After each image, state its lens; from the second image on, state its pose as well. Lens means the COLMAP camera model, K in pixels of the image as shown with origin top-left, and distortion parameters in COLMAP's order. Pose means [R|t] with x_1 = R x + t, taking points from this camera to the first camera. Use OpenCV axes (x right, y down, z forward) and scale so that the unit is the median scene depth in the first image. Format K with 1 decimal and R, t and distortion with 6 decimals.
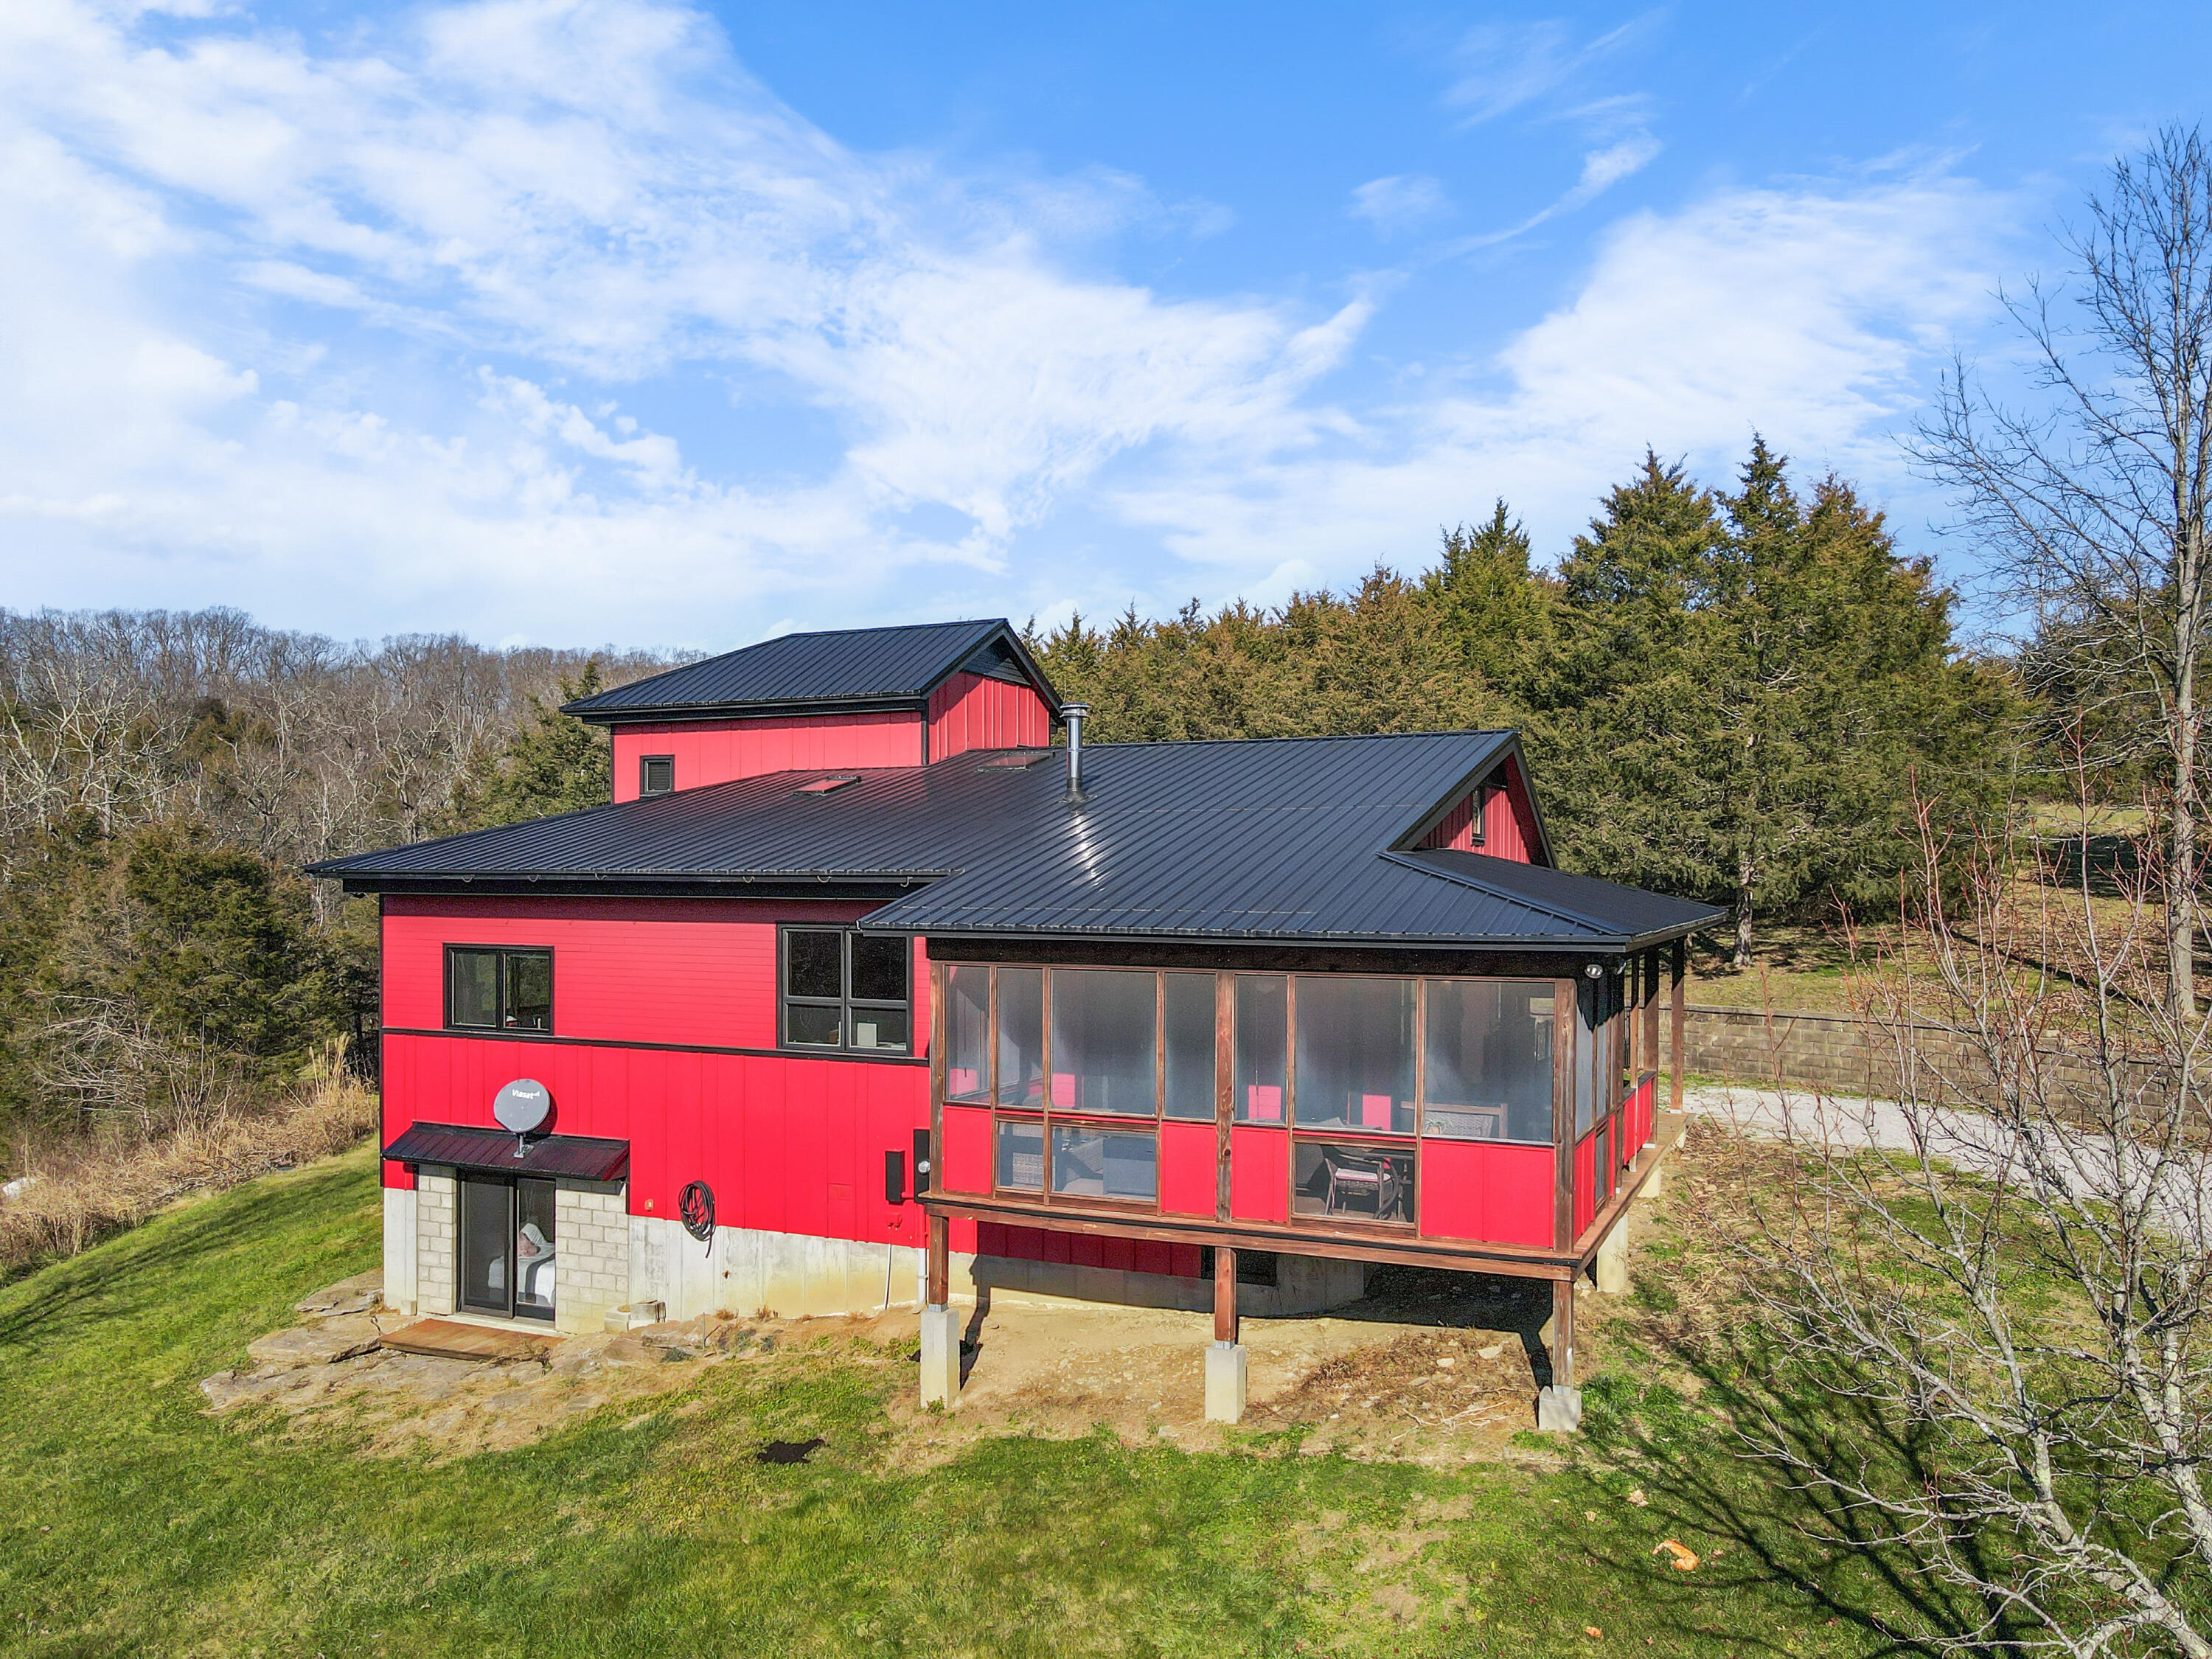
lens RADIAL K [[1669.6, 0, 1094.6], [0, 1669.6, 837.9], [0, 0, 1]] dist [0.026358, -0.001906]
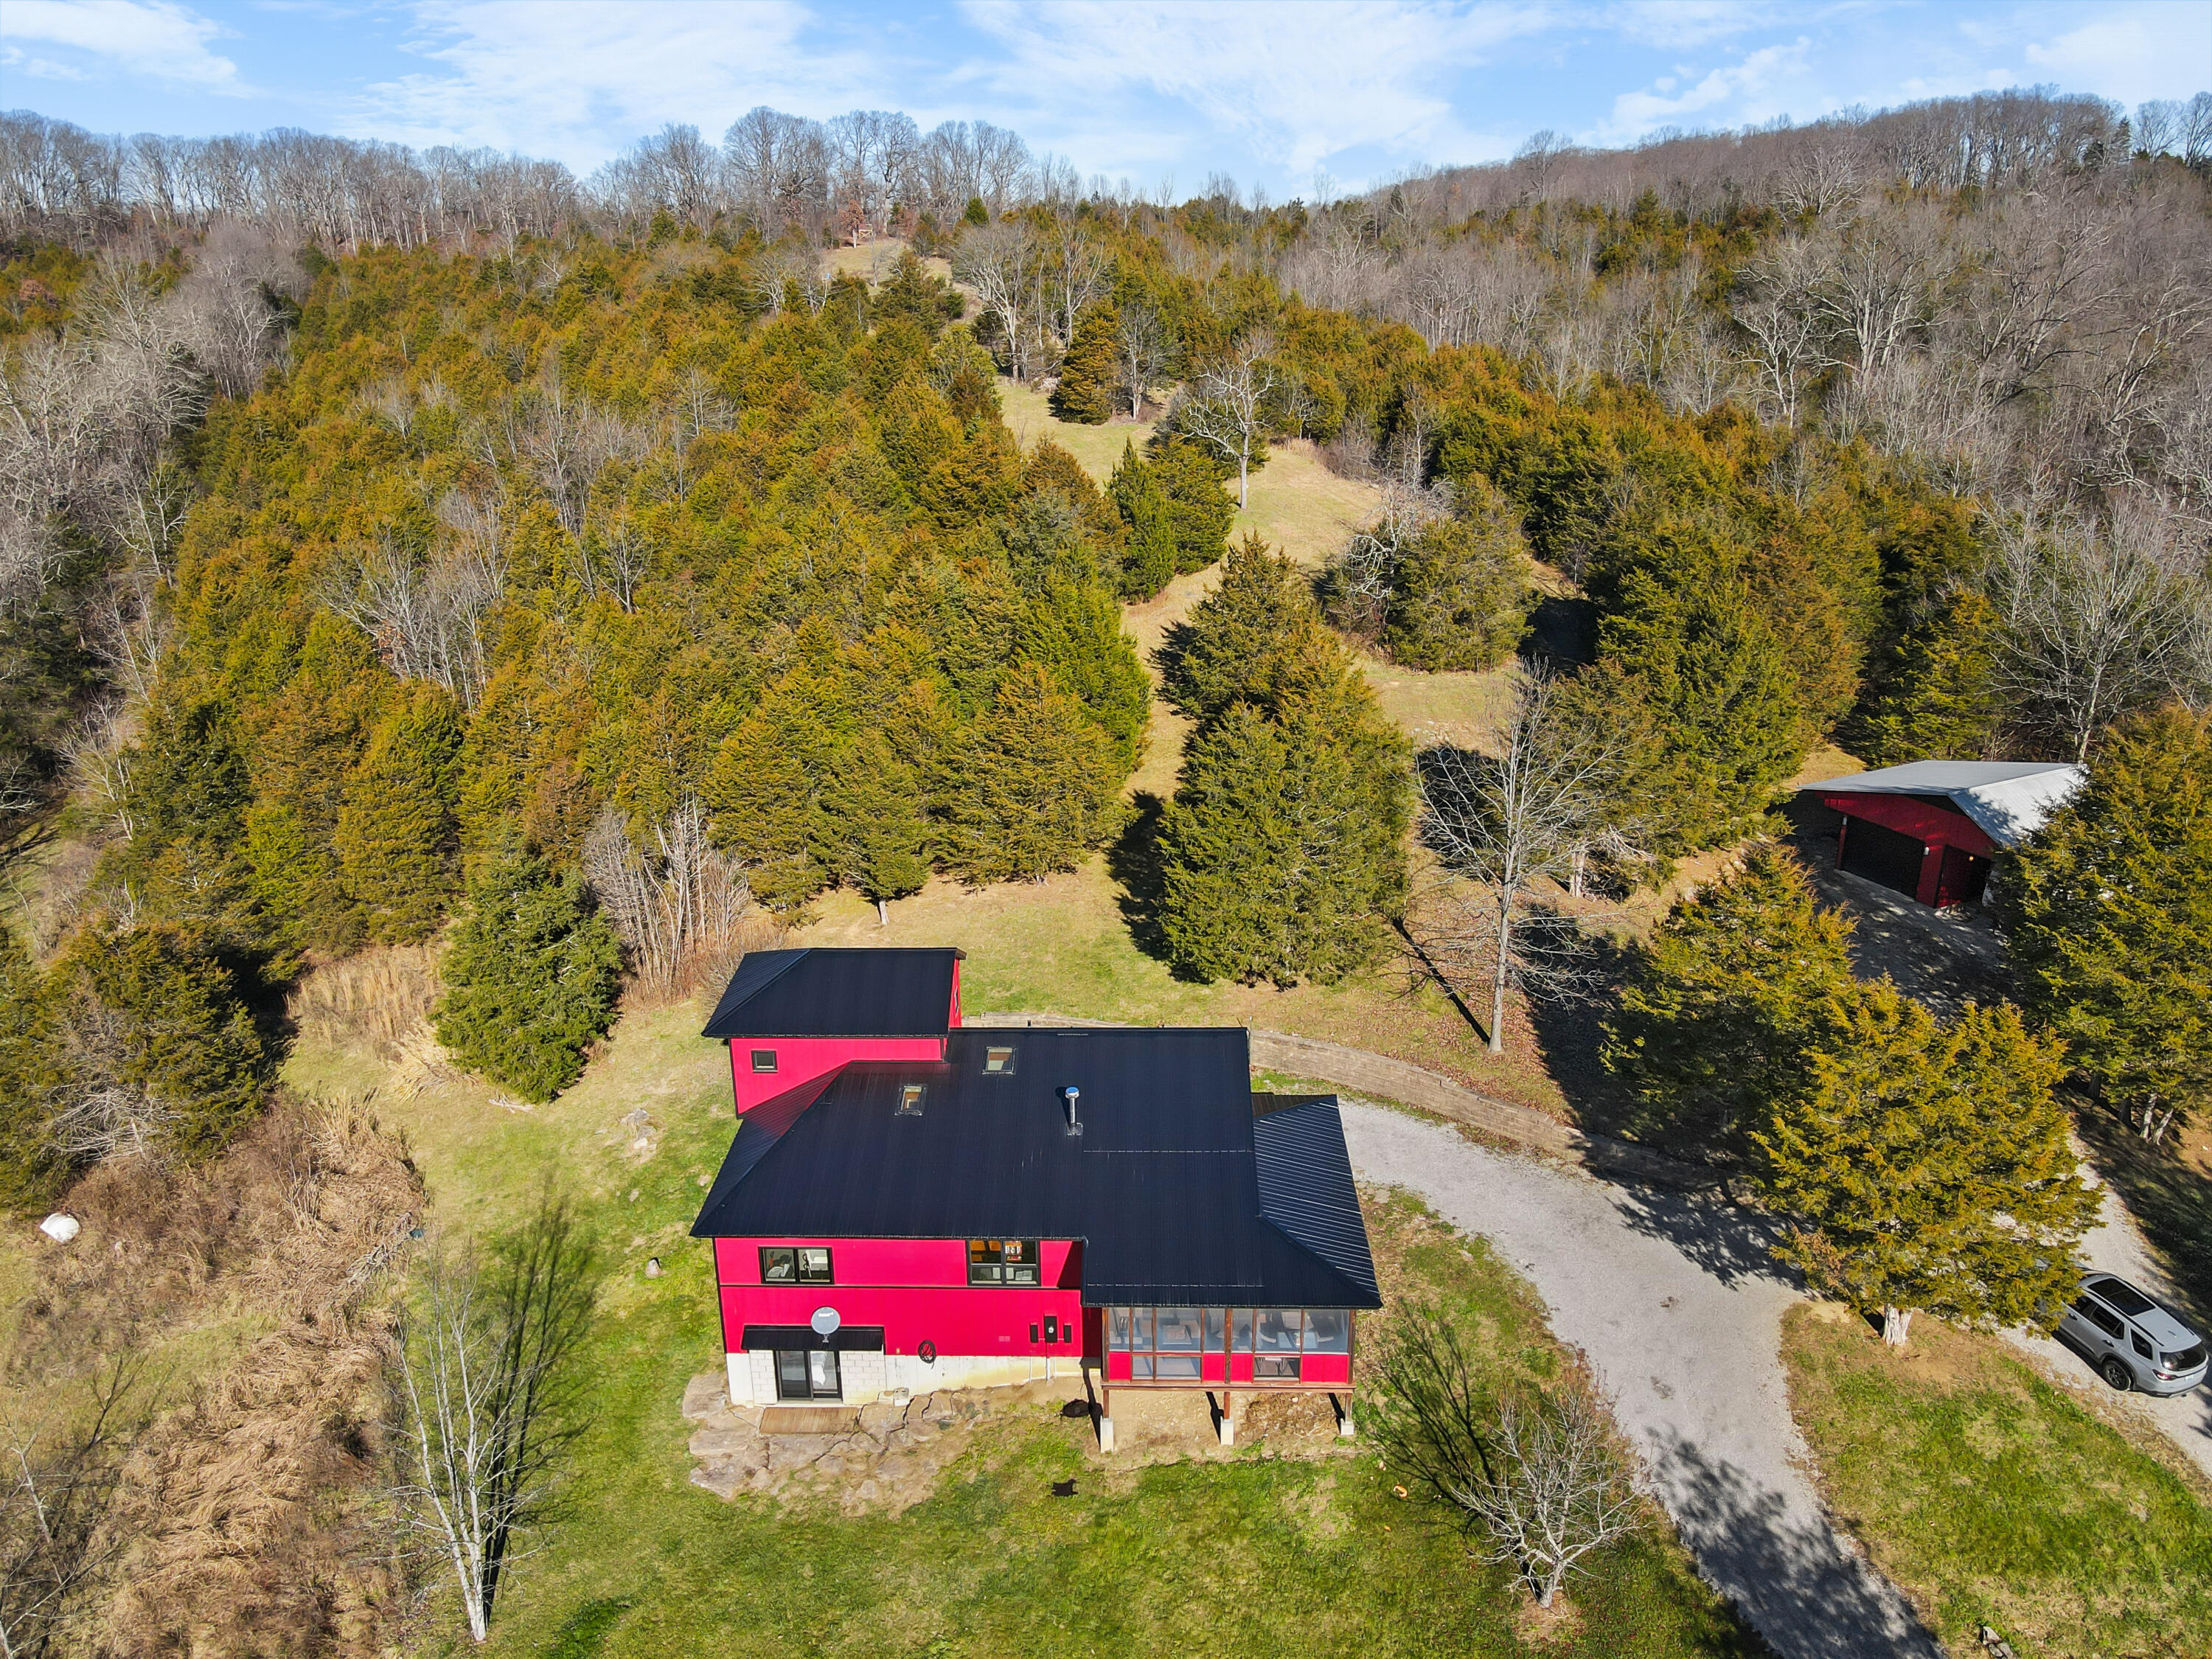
lens RADIAL K [[1620.5, 0, 1099.1], [0, 1620.5, 831.1], [0, 0, 1]] dist [0.015485, 0.001813]
pose [[0.920484, -0.145245, 0.362786, -0.776241], [0.006053, 0.933550, 0.358397, -1.281022], [-0.390734, -0.327703, 0.860196, -0.729240]]
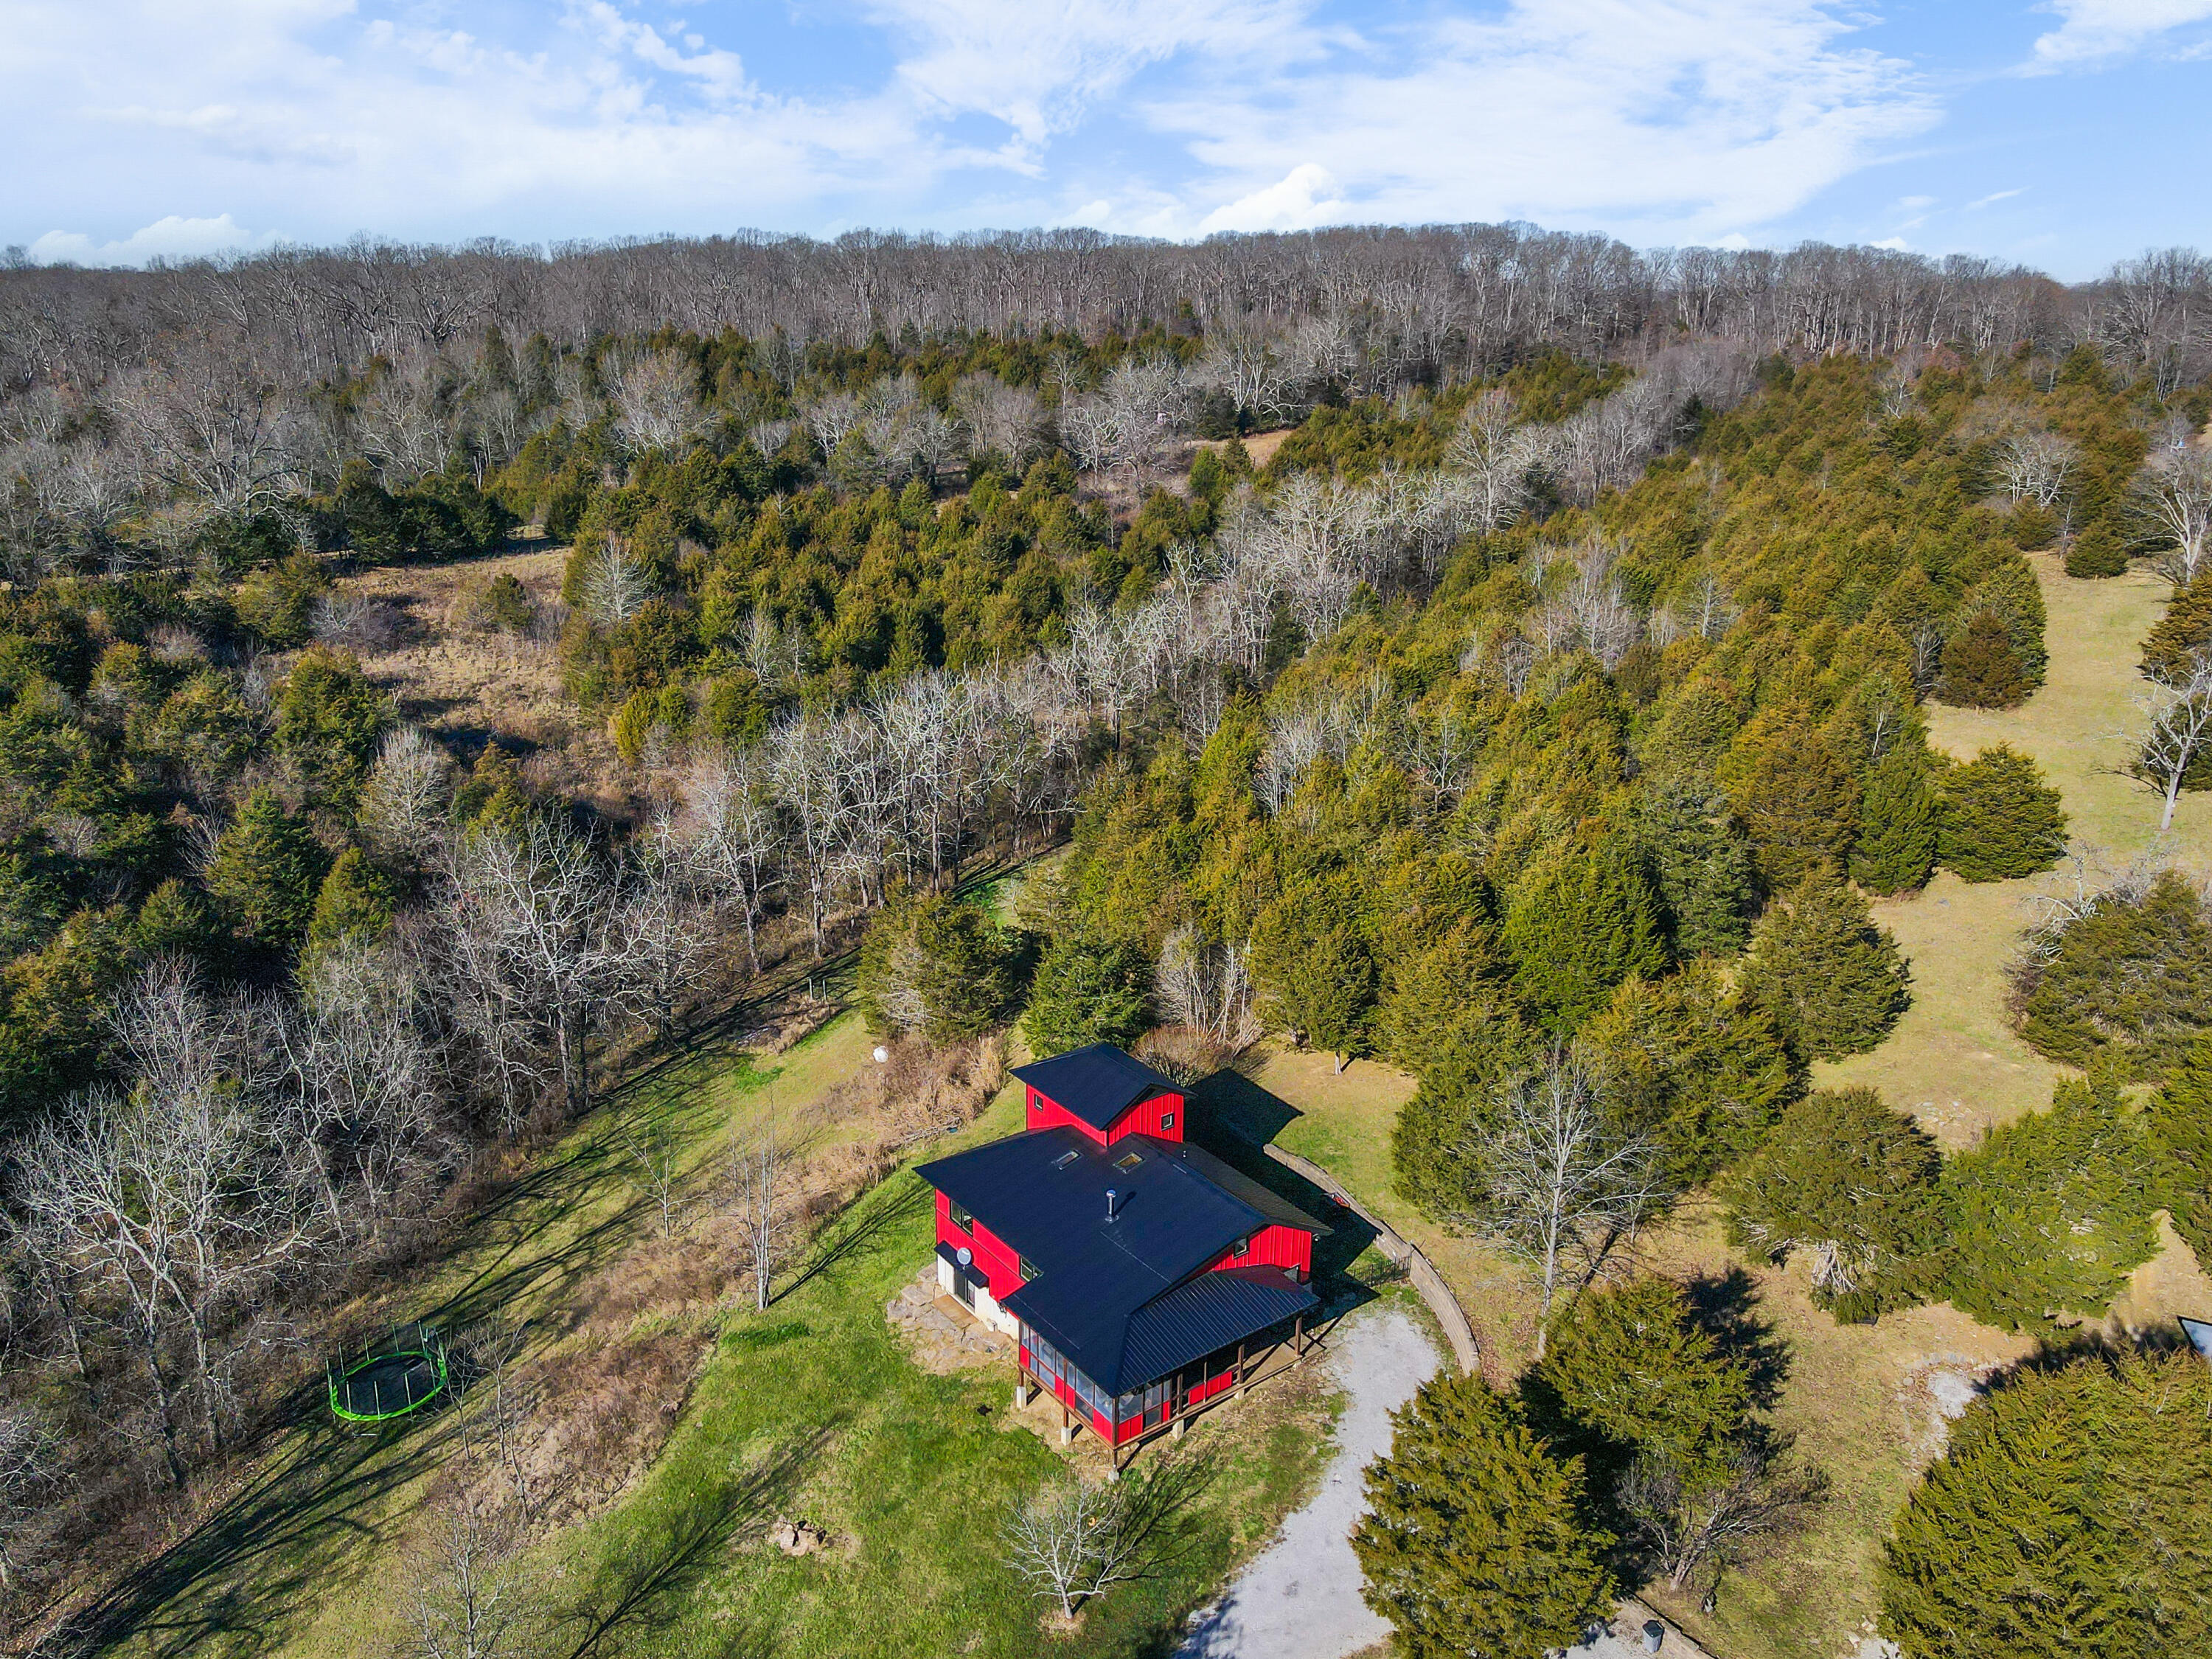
lens RADIAL K [[1653.5, 0, 1096.3], [0, 1653.5, 829.9], [0, 0, 1]] dist [-0.011319, 0.074478]
pose [[0.880584, 0.161001, -0.445702, 1.435738], [-0.007420, 0.945087, 0.326734, -2.016532], [0.473832, -0.284410, 0.833423, -1.616117]]
